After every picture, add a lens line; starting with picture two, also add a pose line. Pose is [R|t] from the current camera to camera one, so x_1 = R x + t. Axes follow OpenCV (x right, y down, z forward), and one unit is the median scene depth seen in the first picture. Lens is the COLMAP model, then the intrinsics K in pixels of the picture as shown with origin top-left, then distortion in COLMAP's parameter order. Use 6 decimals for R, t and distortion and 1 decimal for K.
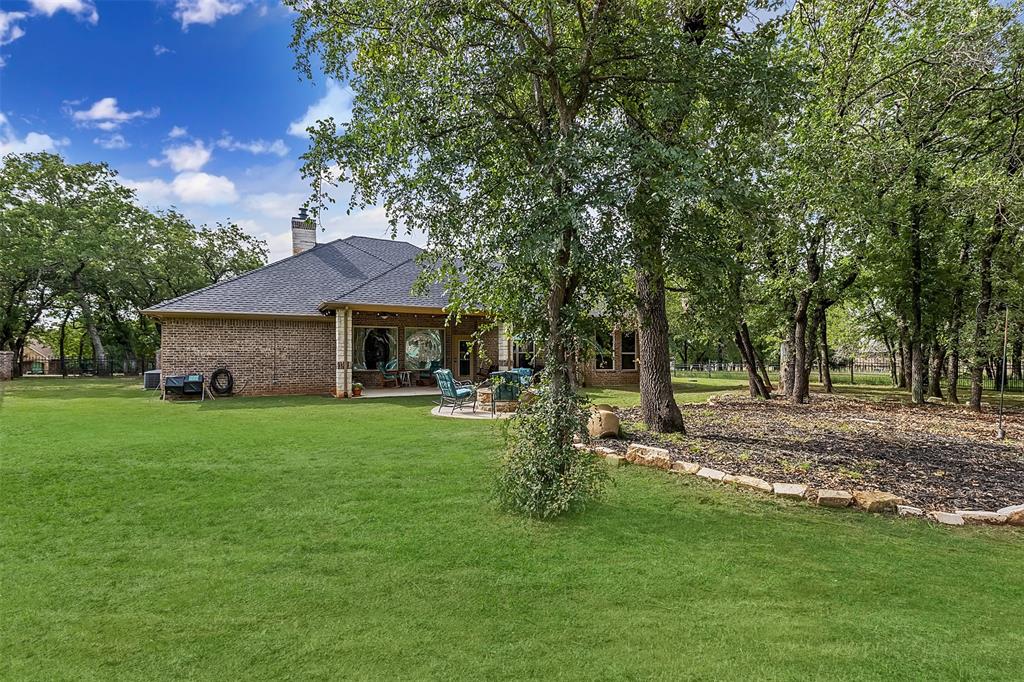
lens RADIAL K [[464.4, 0, 512.0], [0, 464.4, 341.0], [0, 0, 1]] dist [-0.000968, -0.000098]
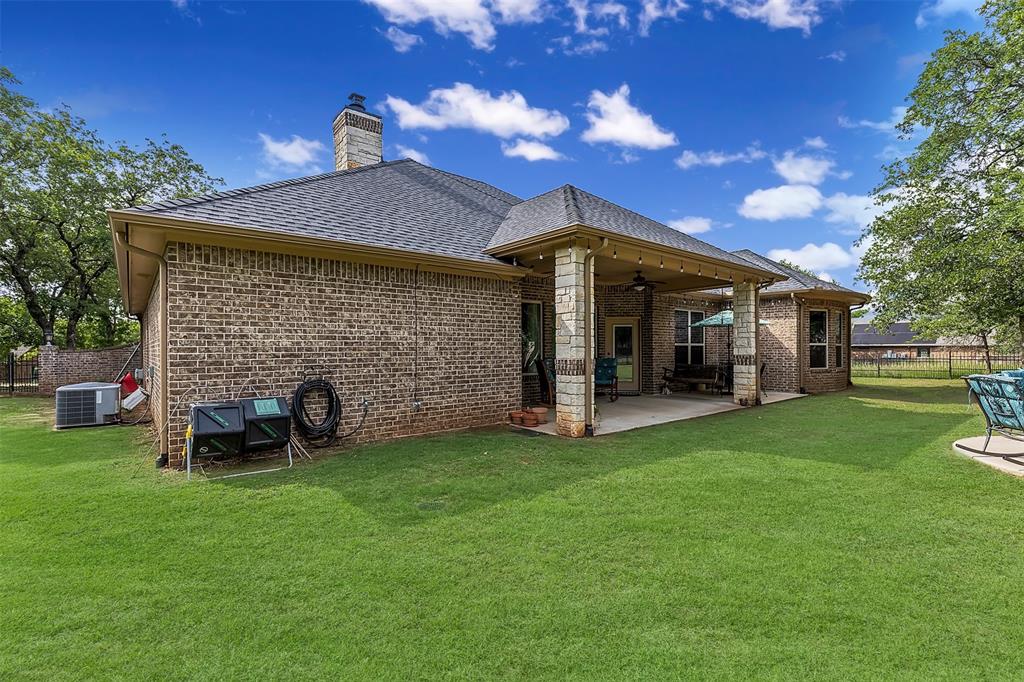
lens RADIAL K [[464.4, 0, 512.0], [0, 464.4, 341.0], [0, 0, 1]] dist [-0.000968, -0.000098]
pose [[0.980017, -0.002766, 0.198894, -0.524579], [0.002101, 0.999991, 0.003552, 0.024203], [-0.198903, -0.003063, 0.980014, 0.552054]]
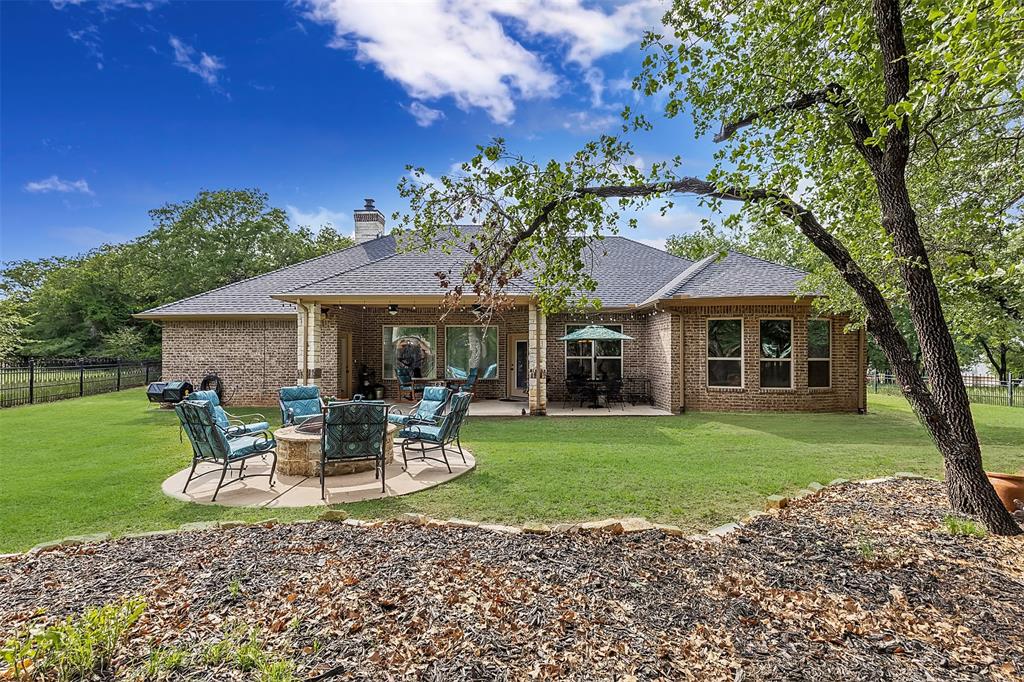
lens RADIAL K [[464.4, 0, 512.0], [0, 464.4, 341.0], [0, 0, 1]] dist [-0.000968, -0.000098]
pose [[0.875592, -0.013667, -0.482858, 0.333126], [0.012832, 0.999905, -0.005034, 0.004238], [0.482881, -0.001788, 0.875684, 0.471324]]
